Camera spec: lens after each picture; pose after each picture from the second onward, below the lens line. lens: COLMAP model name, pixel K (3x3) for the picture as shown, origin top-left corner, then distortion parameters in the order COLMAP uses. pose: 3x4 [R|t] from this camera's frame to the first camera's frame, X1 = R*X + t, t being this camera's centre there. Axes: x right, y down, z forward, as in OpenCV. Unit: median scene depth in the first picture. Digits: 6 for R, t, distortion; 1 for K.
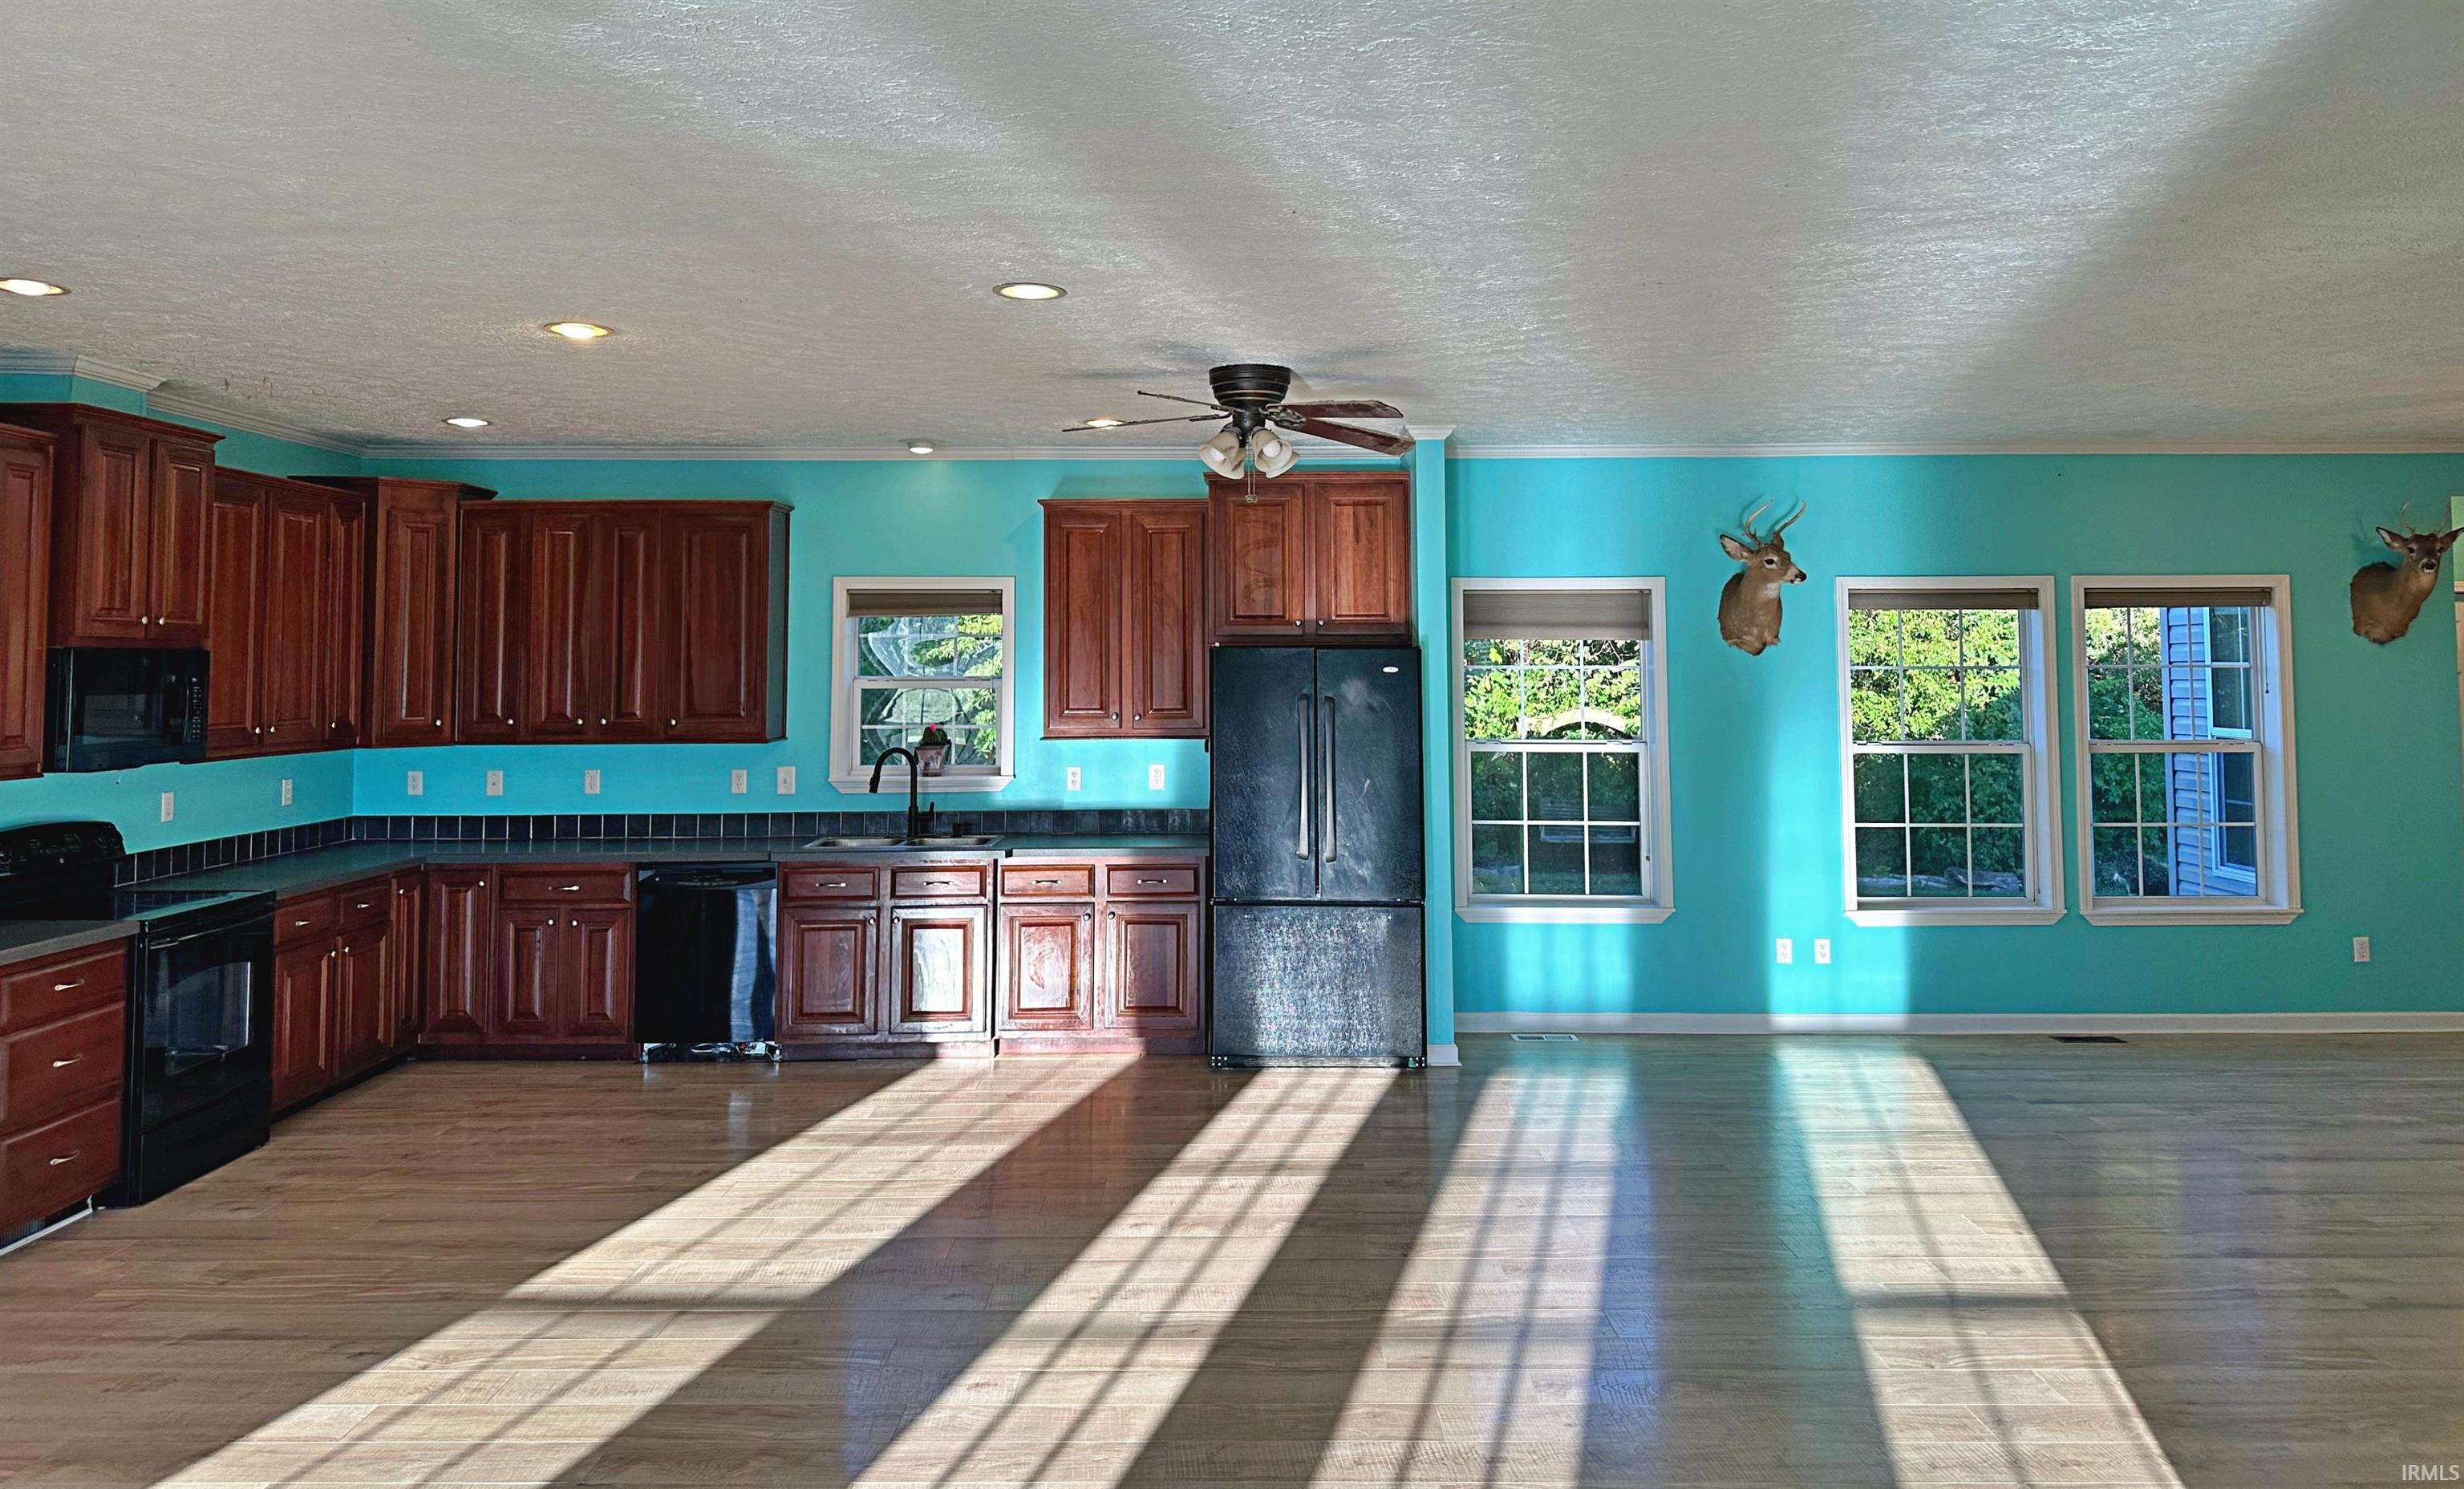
lens RADIAL K [[1717.2, 0, 1244.4], [0, 1717.2, 548.2], [0, 0, 1]] dist [0.058613, -0.058082]
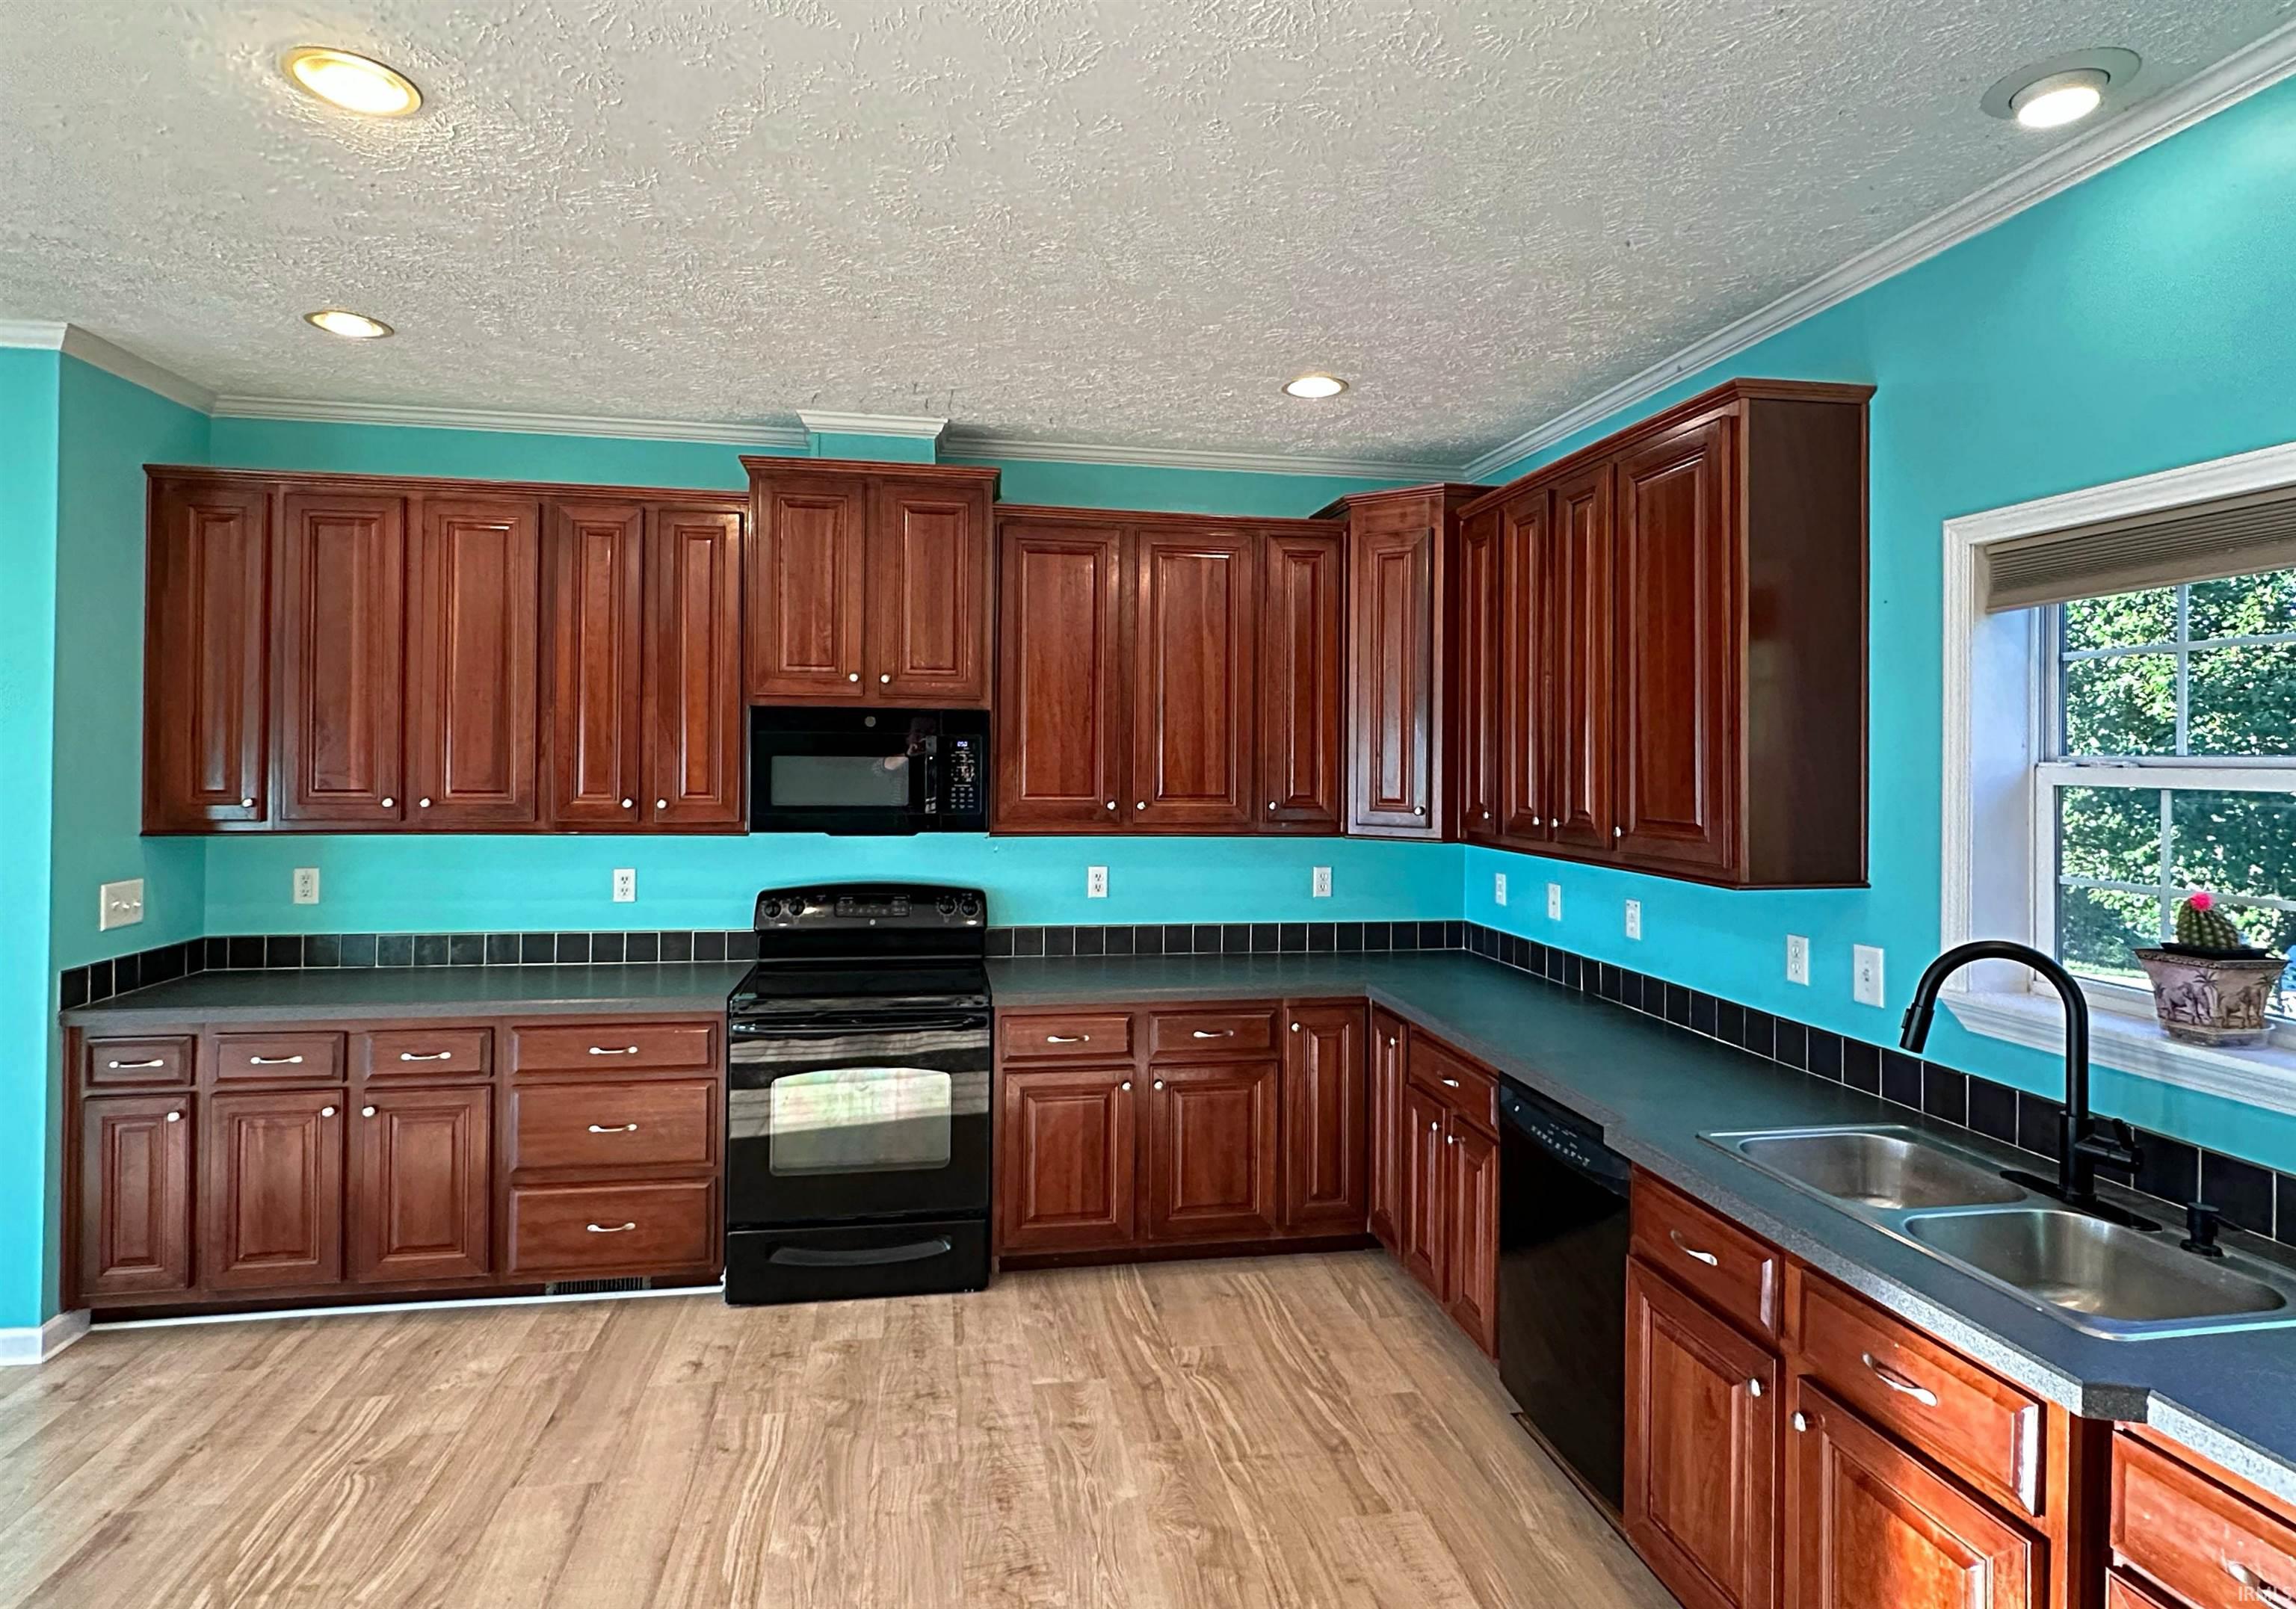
lens RADIAL K [[1194.3, 0, 1141.0], [0, 1194.3, 746.1], [0, 0, 1]] dist [-0.005087, 0.001960]
pose [[0.177979, -0.004922, -0.984022, 0.017930], [0.053243, 0.998571, 0.004635, 0.065628], [0.982593, -0.053217, 0.177986, 0.814413]]
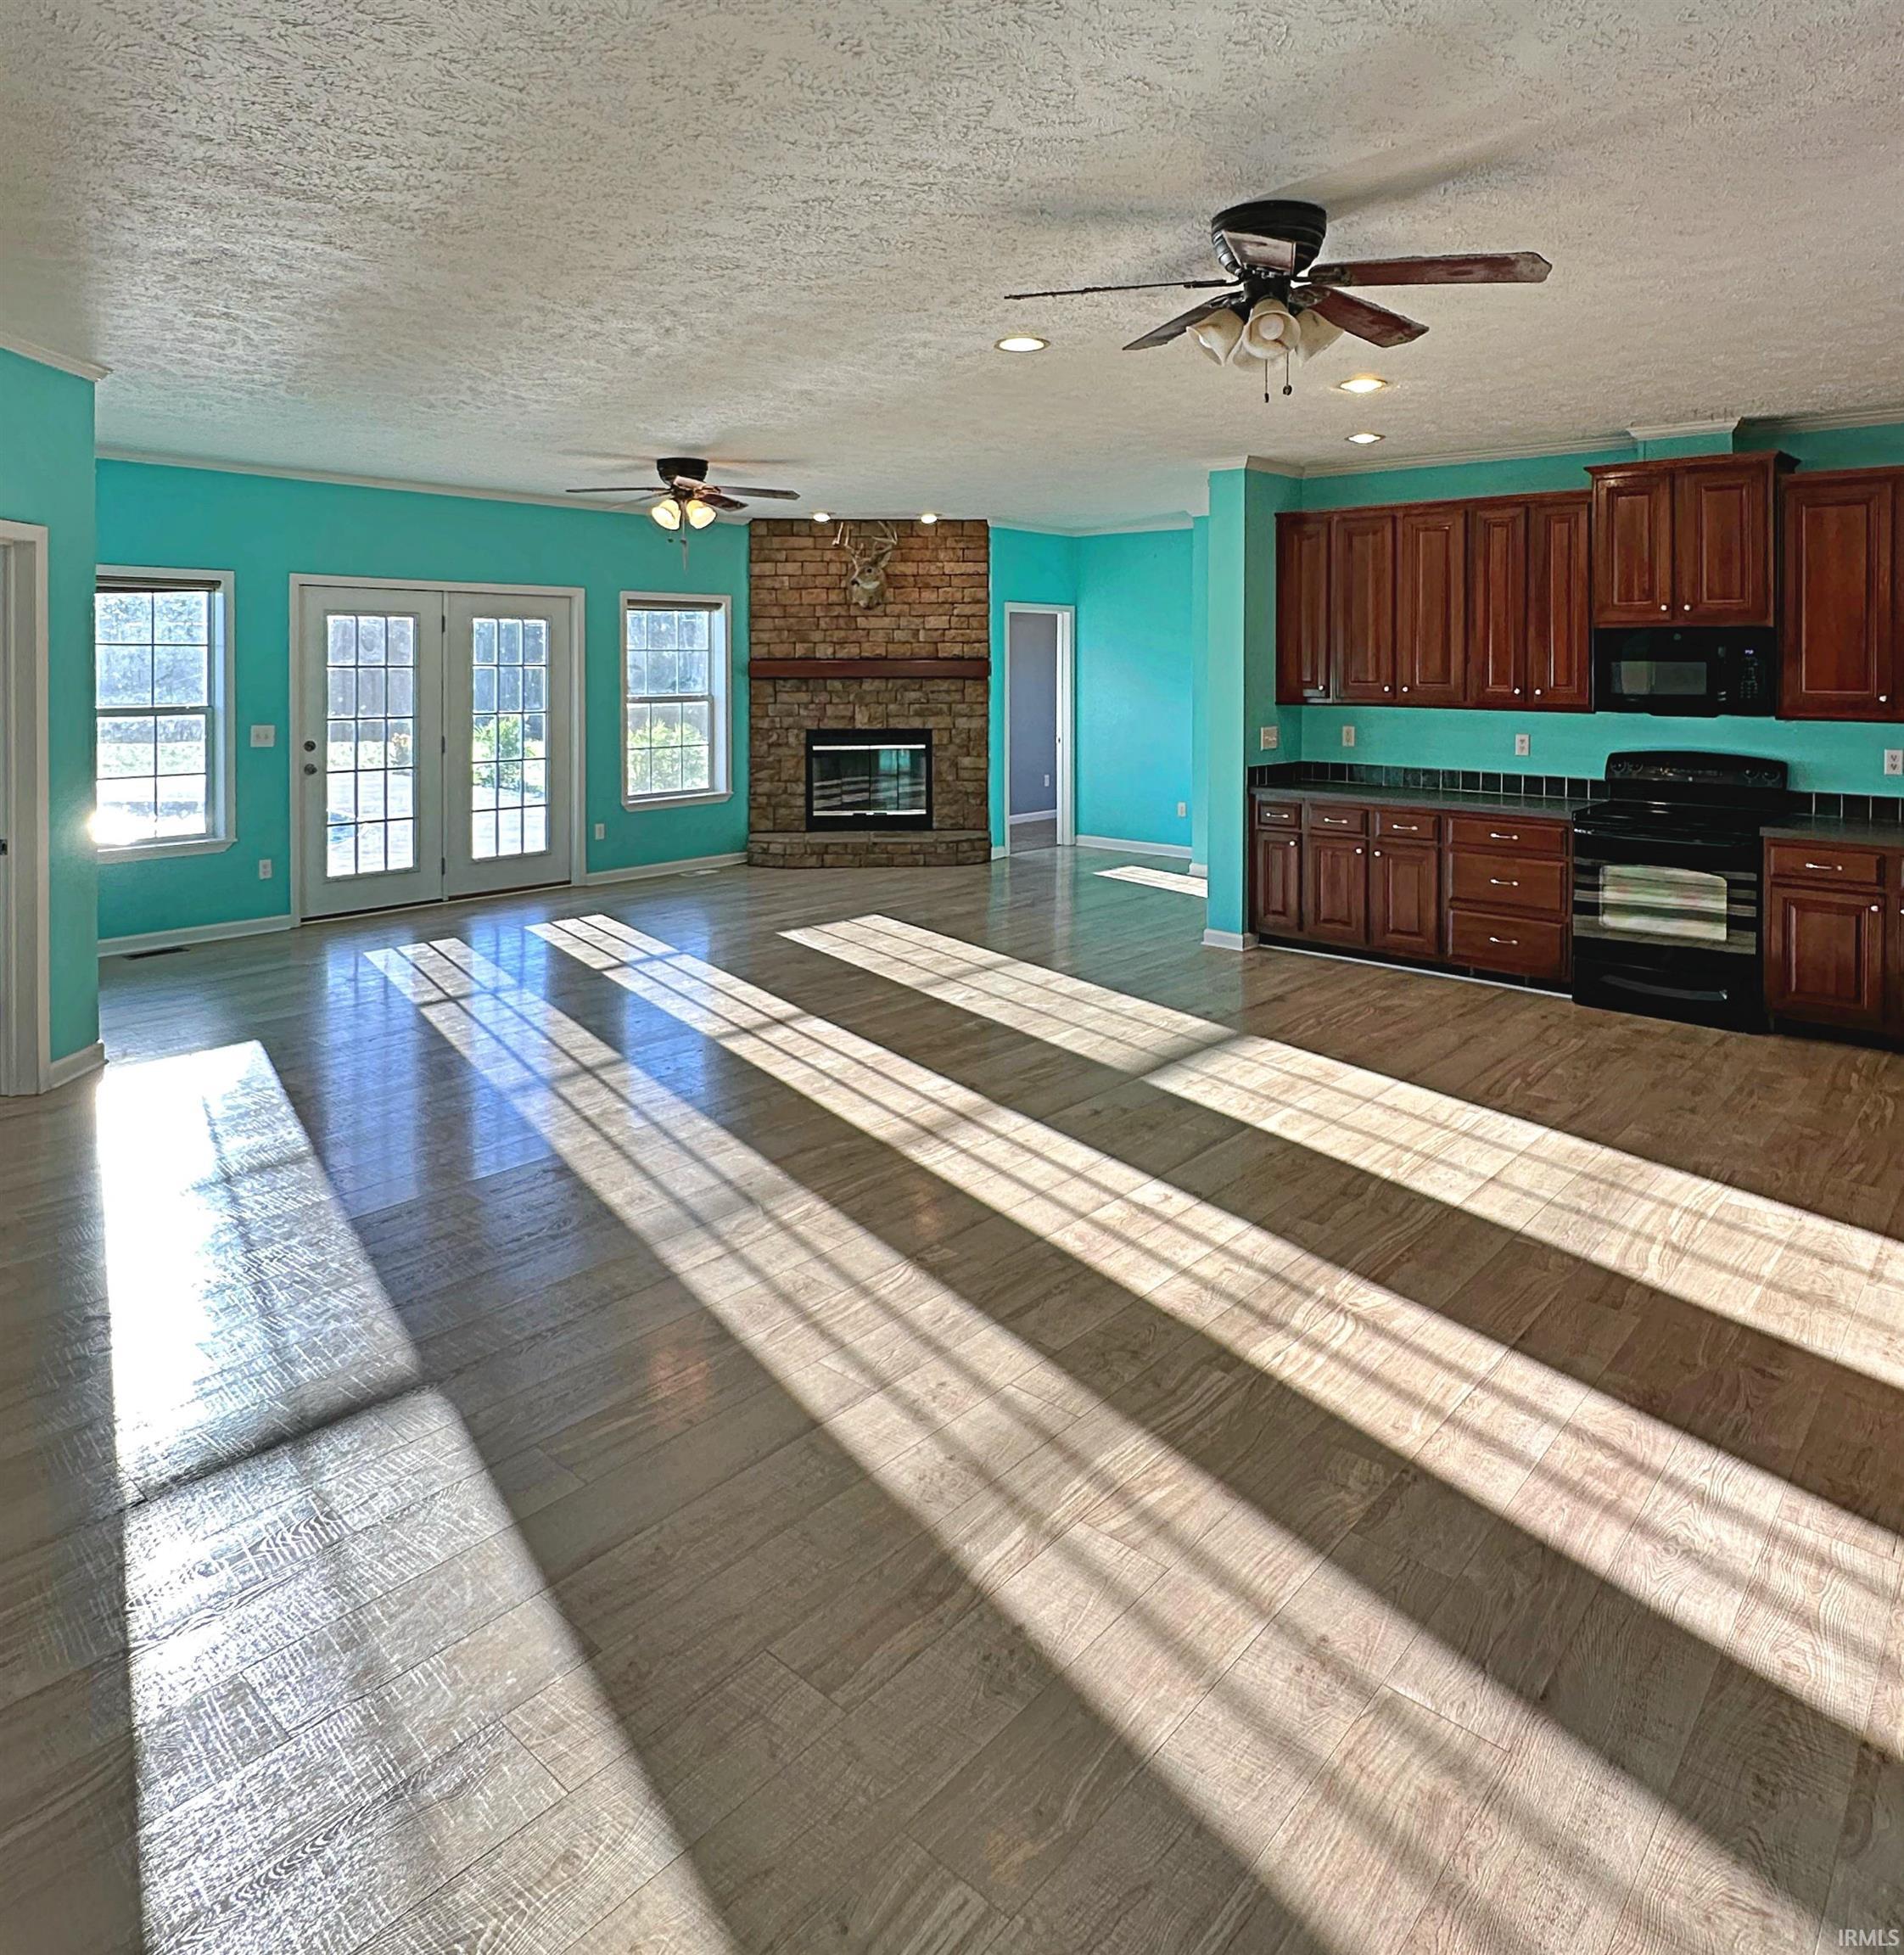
lens RADIAL K [[1315.0, 0, 979.6], [0, 1315.0, 668.4], [0, 0, 1]] dist [0.000527, 0.002732]
pose [[-0.649476, 0.006090, -0.760358, 0.396806], [0.047320, 0.998353, -0.032424, 0.076729], [0.758908, -0.057038, -0.648694, 0.991075]]
